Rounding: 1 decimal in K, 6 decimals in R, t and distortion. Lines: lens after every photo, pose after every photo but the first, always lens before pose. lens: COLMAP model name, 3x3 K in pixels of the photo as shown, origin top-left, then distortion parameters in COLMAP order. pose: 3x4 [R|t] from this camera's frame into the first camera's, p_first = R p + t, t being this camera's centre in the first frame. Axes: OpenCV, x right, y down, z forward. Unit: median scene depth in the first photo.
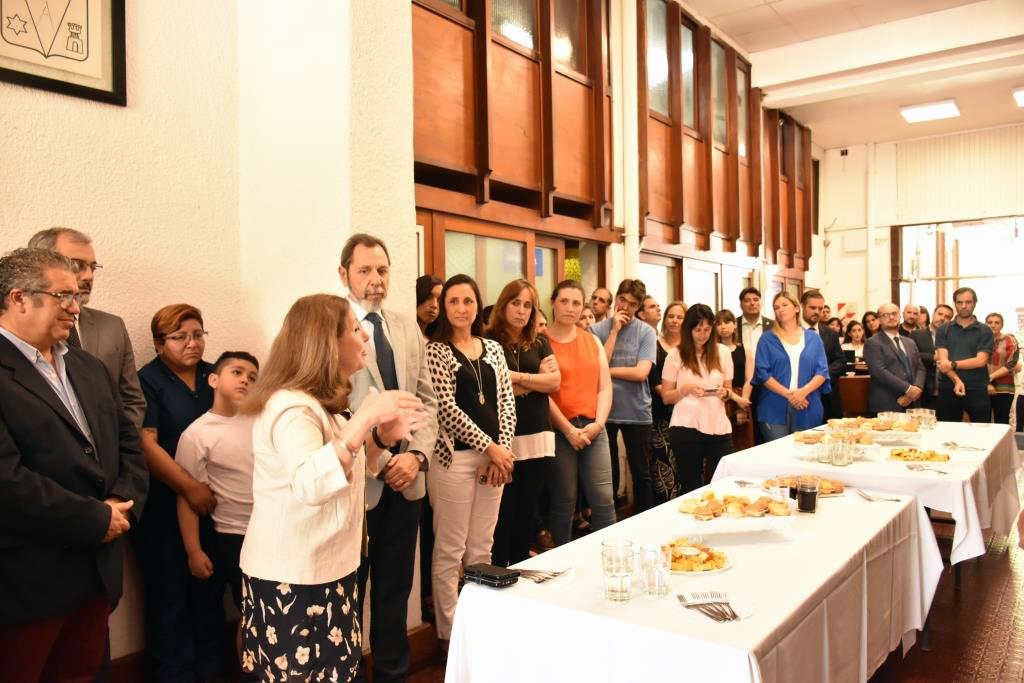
lens RADIAL K [[800.4, 0, 512.0], [0, 800.4, 341.5], [0, 0, 1]] dist [-0.009797, -0.000694]
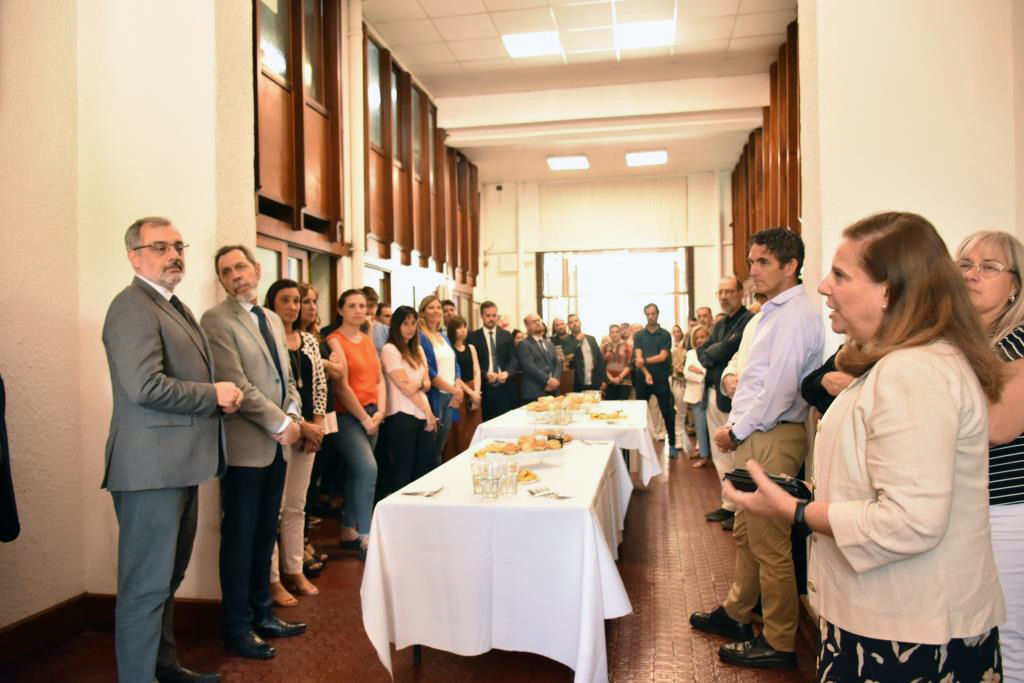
lens RADIAL K [[800.4, 0, 512.0], [0, 800.4, 341.5], [0, 0, 1]] dist [-0.009797, -0.000694]
pose [[0.896545, 0.000973, 0.442952, -0.133858], [0.007090, 0.999838, -0.016547, 0.015201], [-0.442897, 0.017976, 0.896392, -0.098495]]
